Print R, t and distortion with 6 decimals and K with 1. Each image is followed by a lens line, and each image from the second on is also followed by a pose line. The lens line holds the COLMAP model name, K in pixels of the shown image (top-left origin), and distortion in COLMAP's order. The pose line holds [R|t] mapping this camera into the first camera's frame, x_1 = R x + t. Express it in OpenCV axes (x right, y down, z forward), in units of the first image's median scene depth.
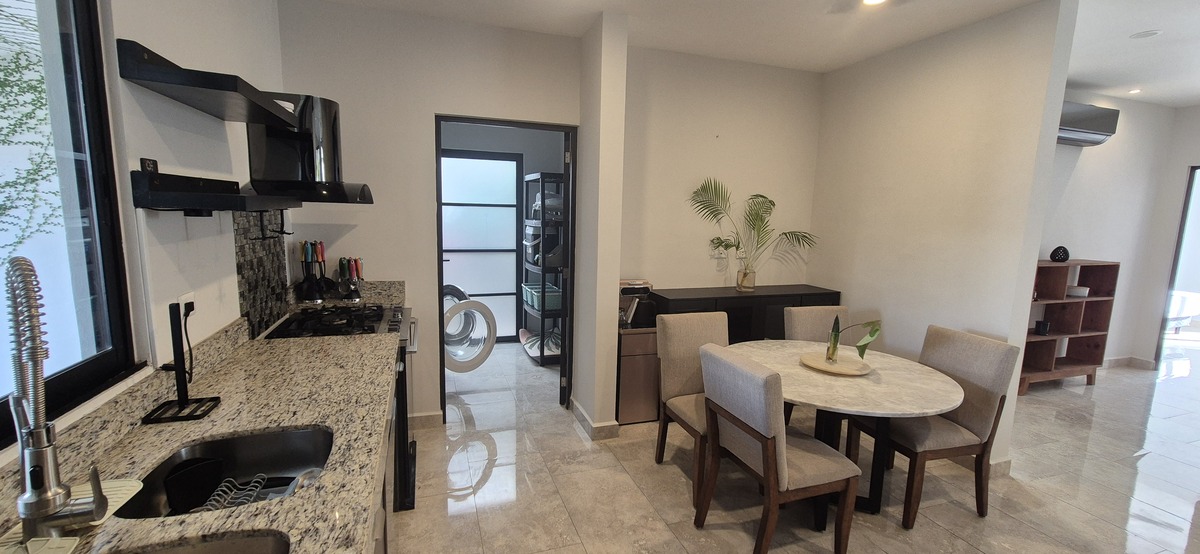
lens RADIAL K [[490.4, 0, 600.0], [0, 490.4, 277.0], [0, 0, 1]] dist [-0.000518, 0.000144]
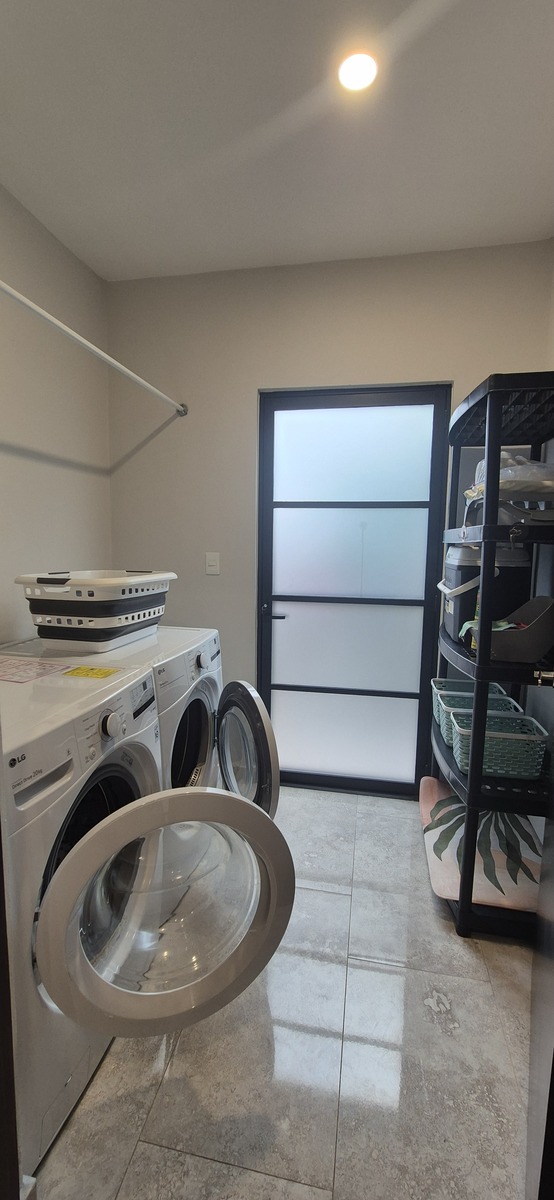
lens RADIAL K [[490.4, 0, 277.0], [0, 490.4, 600.0], [0, 0, 1]] dist [-0.000518, 0.000144]
pose [[0.859700, 0.049020, -0.508442, -0.062202], [-0.063339, 0.997933, -0.010885, -0.047031], [0.506857, 0.041563, 0.861028, 0.585423]]
